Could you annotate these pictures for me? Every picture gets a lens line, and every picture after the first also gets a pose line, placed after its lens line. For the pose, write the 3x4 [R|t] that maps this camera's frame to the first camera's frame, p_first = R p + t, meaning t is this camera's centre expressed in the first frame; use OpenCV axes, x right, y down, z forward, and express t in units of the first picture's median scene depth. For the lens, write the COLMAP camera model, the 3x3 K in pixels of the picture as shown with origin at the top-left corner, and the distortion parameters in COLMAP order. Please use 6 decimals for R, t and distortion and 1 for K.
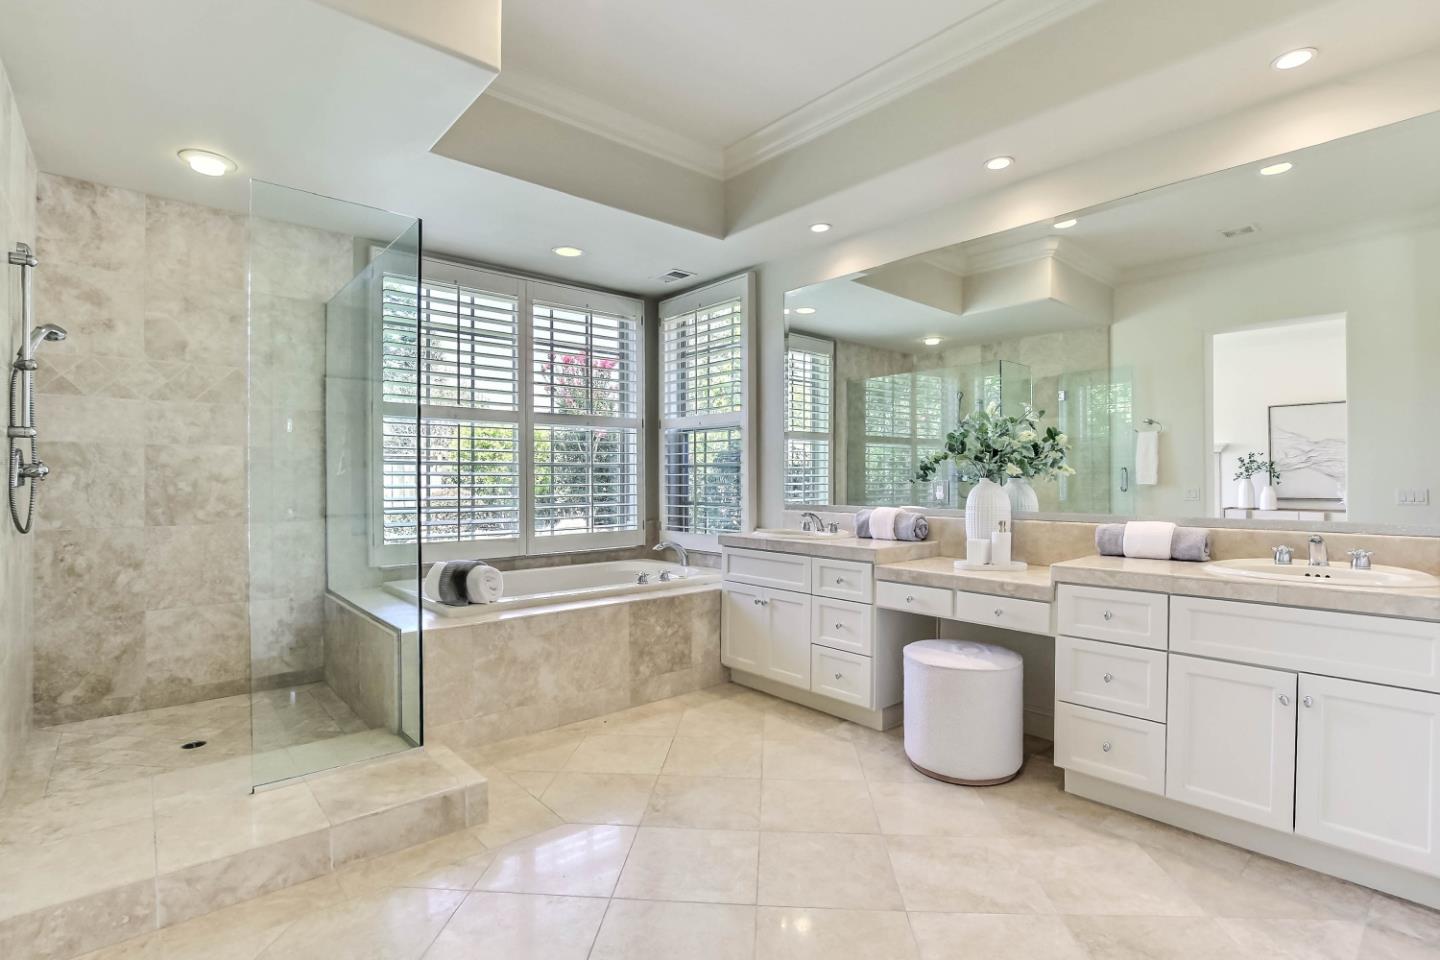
lens RADIAL K [[677.8, 0, 723.3], [0, 677.8, 479.5], [0, 0, 1]] dist [-0.027454, 0.000687]
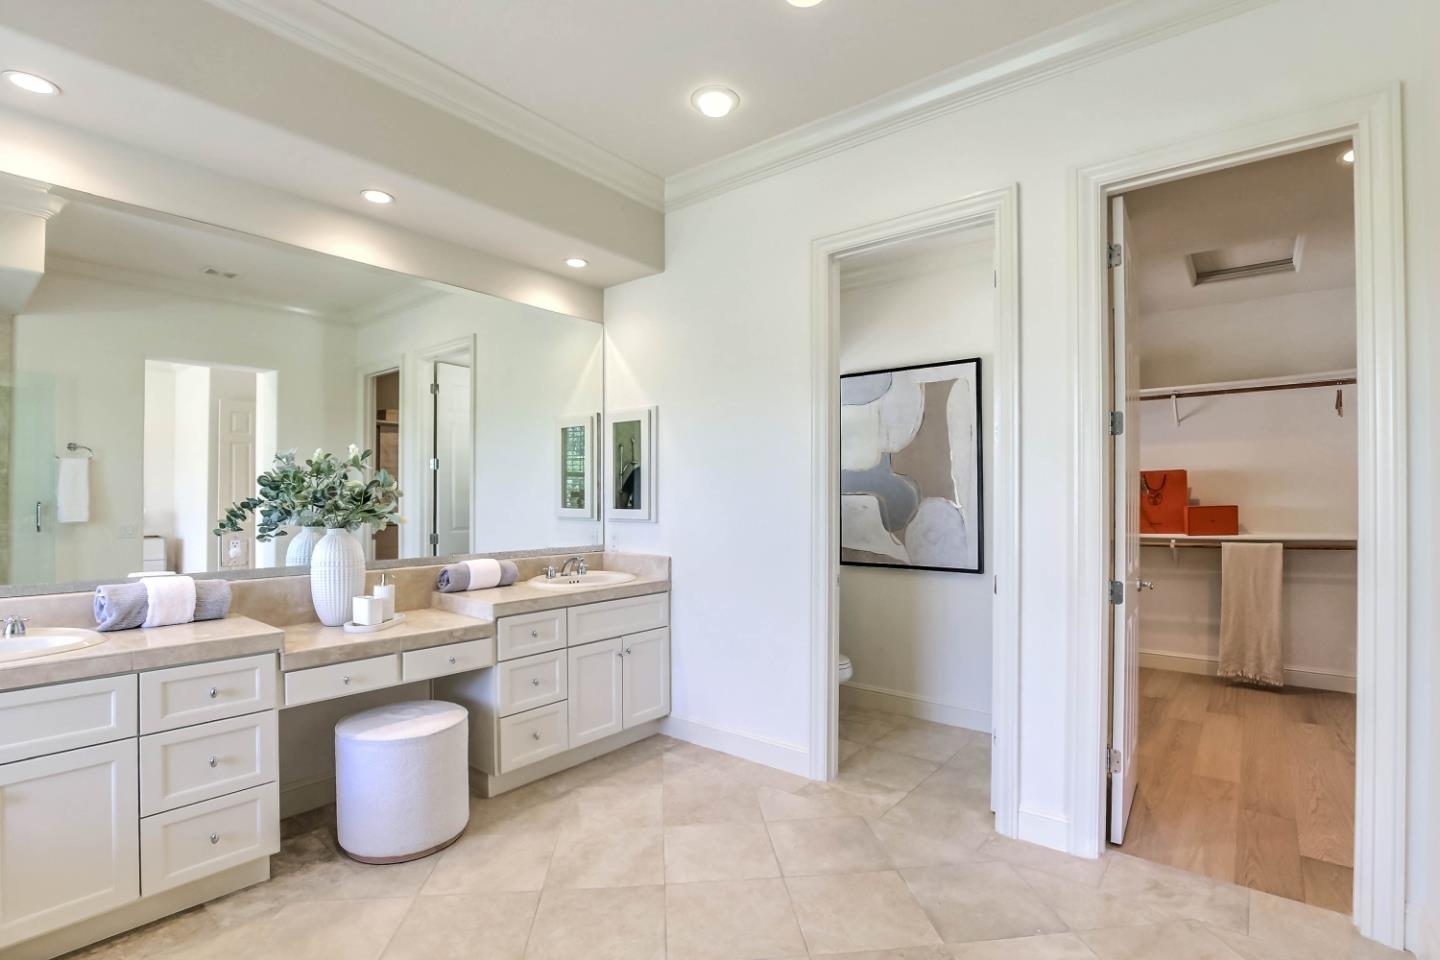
lens RADIAL K [[677.8, 0, 723.6], [0, 677.8, 492.7], [0, 0, 1]] dist [-0.027454, 0.000687]
pose [[-0.171134, 0.010079, 0.985196, -0.686899], [-0.002190, 0.999941, -0.010610, -0.049151], [-0.985245, -0.003974, -0.171102, 0.775440]]
